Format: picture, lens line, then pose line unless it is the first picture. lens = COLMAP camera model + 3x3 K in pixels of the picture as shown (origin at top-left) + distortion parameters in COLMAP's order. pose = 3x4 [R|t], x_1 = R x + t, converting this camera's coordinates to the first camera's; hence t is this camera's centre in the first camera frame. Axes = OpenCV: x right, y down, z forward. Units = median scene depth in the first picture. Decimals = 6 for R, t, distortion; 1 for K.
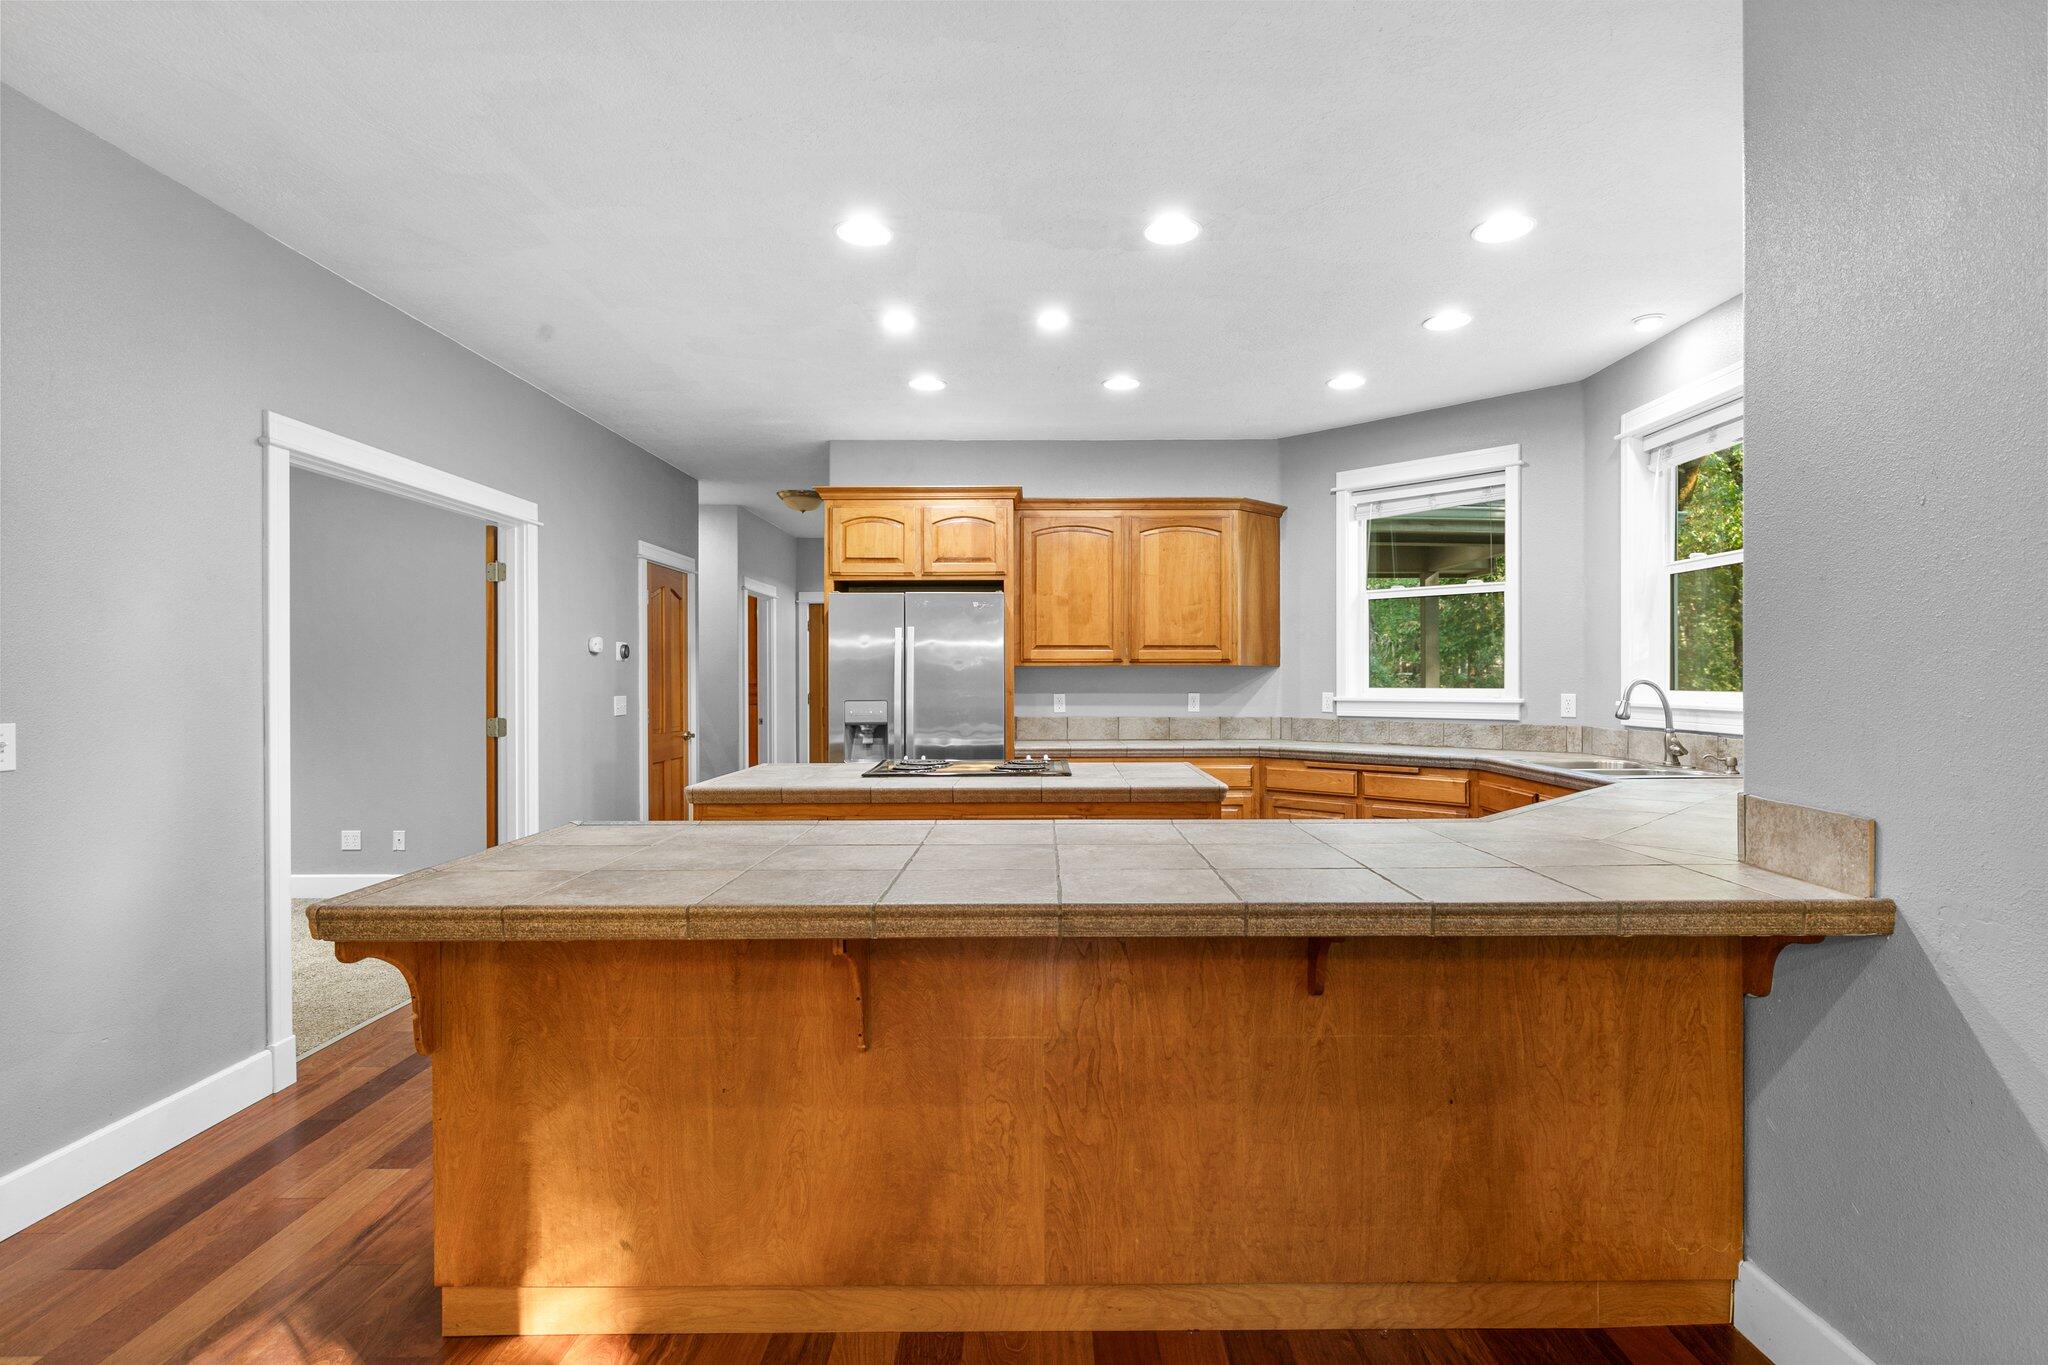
lens RADIAL K [[1022.2, 0, 1040.3], [0, 1022.2, 682.8], [0, 0, 1]] dist [-0.004298, -0.000428]
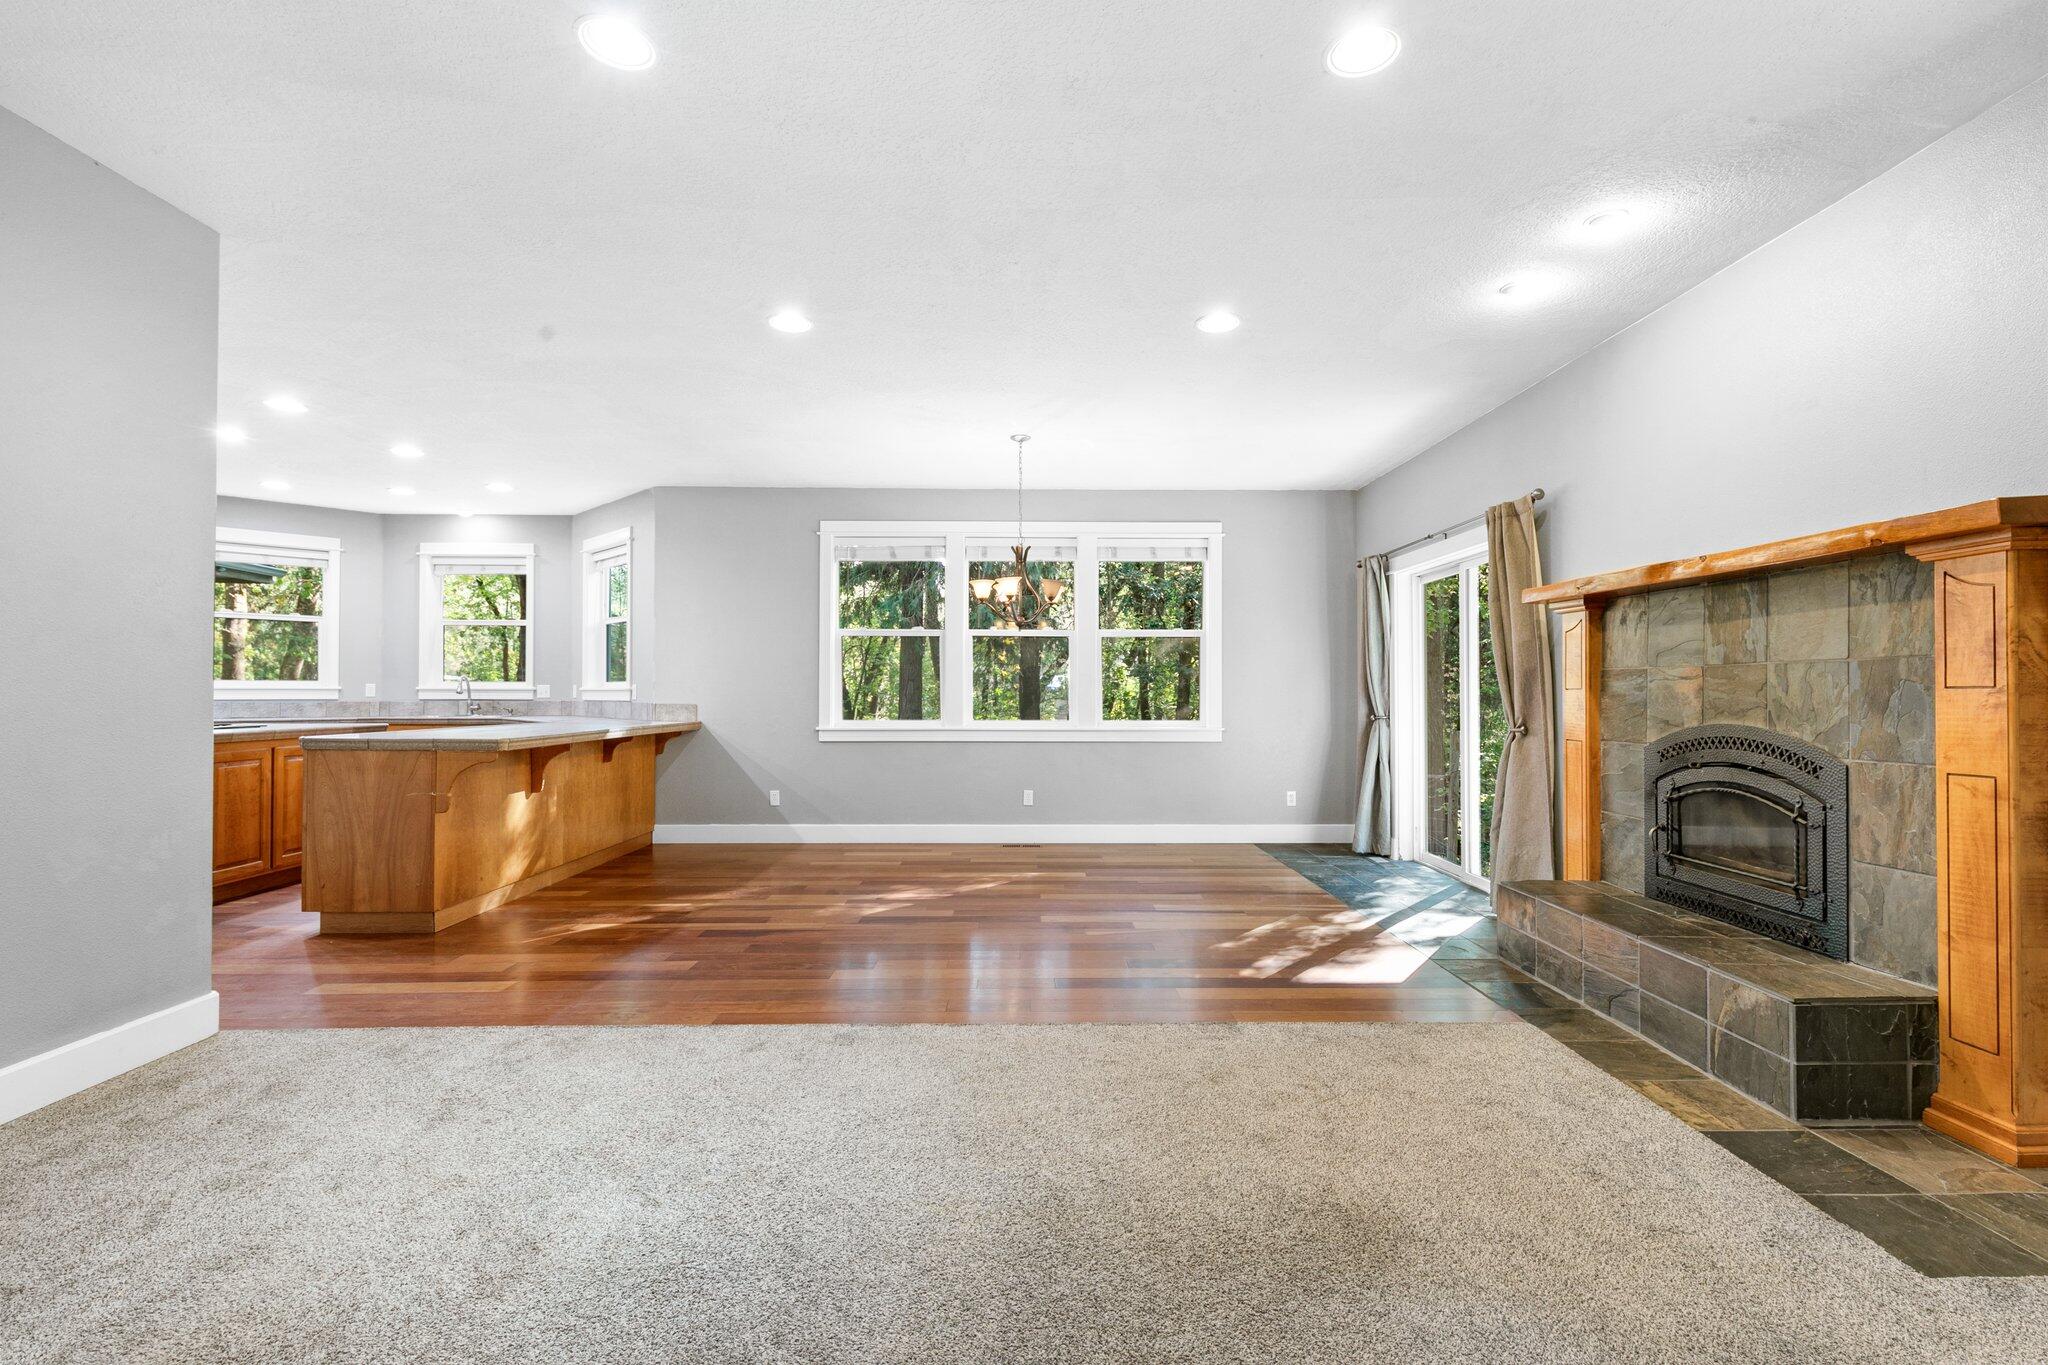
lens RADIAL K [[919.4, 0, 1036.7], [0, 919.4, 680.4], [0, 0, 1]] dist [0.006611, -0.001704]
pose [[-0.014527, 0.016668, 0.999756, -1.106287], [0.000544, 0.999861, -0.016662, 0.031710], [-0.999894, 0.000302, -0.014534, -0.155159]]
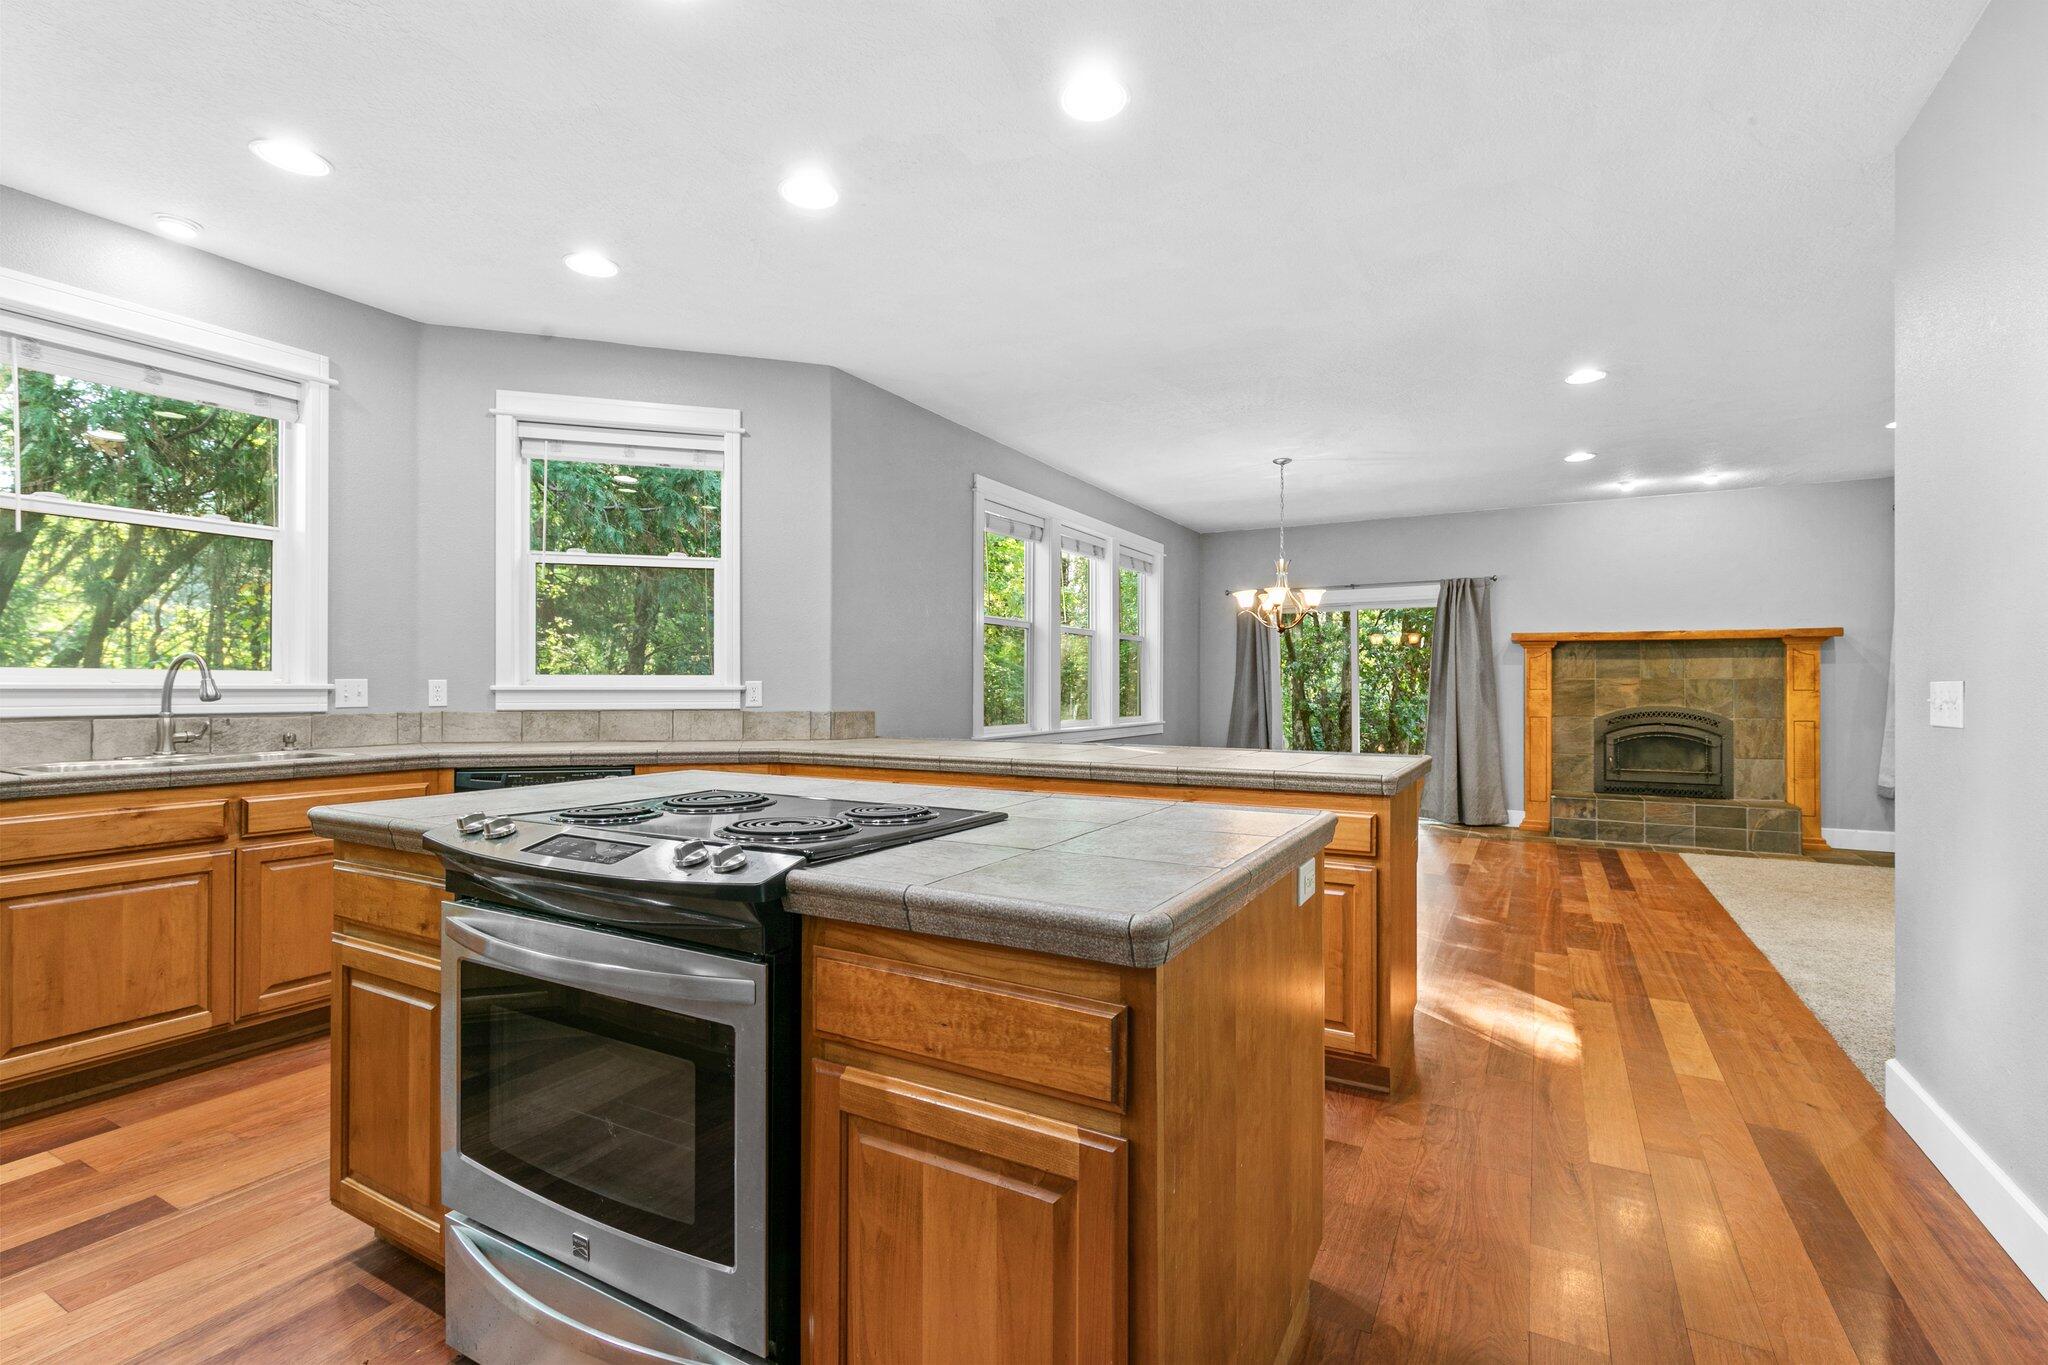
lens RADIAL K [[919.4, 0, 1036.6], [0, 919.4, 685.4], [0, 0, 1]] dist [0.006611, -0.001704]
pose [[-0.879622, 0.004087, 0.475656, -0.304117], [0.002766, 0.999990, -0.003477, 0.022234], [-0.475666, -0.001743, -0.879624, 1.062897]]
